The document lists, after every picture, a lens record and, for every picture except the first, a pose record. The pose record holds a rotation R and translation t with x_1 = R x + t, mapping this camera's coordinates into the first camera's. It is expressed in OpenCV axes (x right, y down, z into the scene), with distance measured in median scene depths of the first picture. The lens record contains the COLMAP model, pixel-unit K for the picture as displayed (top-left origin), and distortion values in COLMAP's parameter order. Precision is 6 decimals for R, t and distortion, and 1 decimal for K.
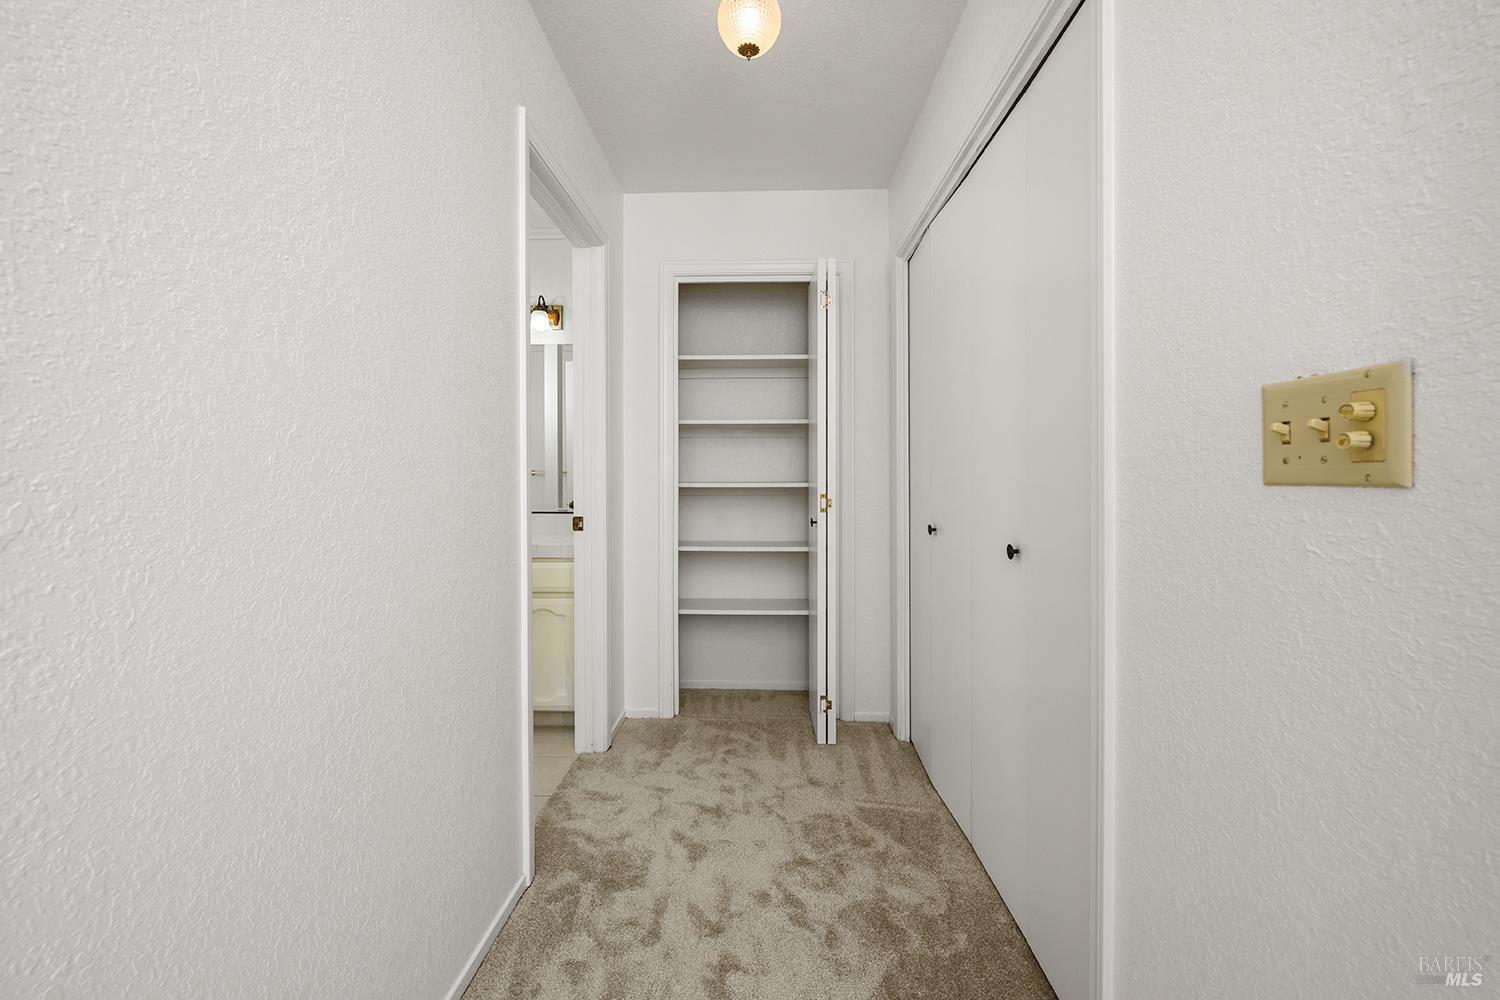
lens RADIAL K [[606.6, 0, 749.2], [0, 606.6, 493.1], [0, 0, 1]] dist [-0.011213, 0.000013]
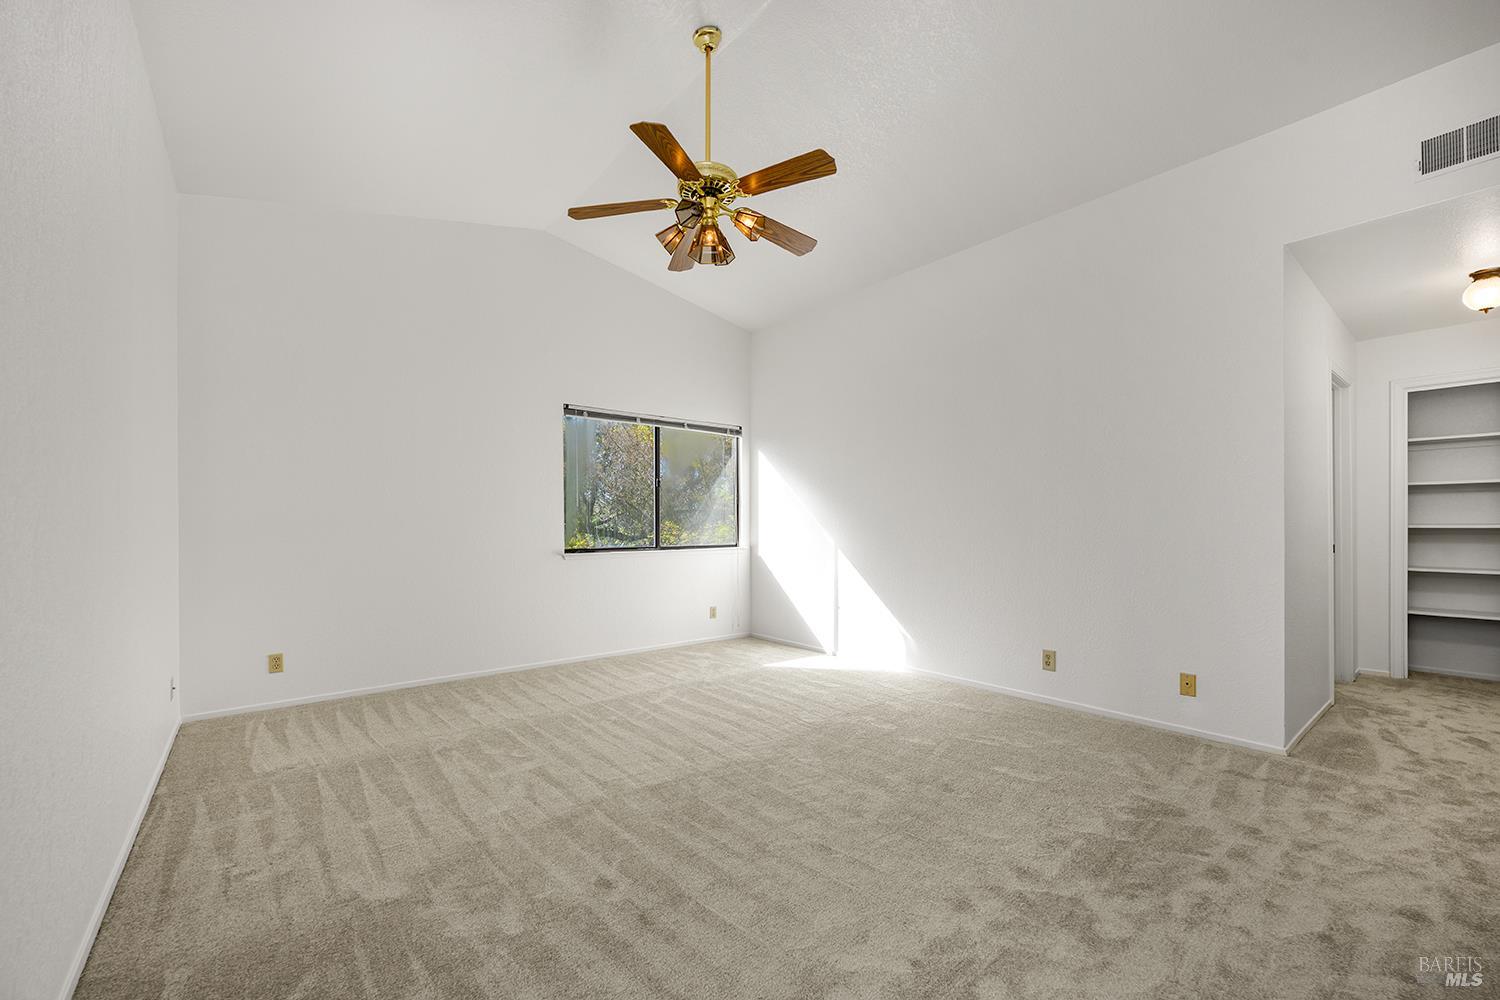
lens RADIAL K [[606.6, 0, 752.8], [0, 606.6, 511.3], [0, 0, 1]] dist [-0.011213, 0.000013]
pose [[0.641311, -0.004366, -0.767269, -0.022660], [-0.019749, 0.999559, -0.022194, 0.014502], [0.767027, 0.029386, 0.640942, -1.203369]]
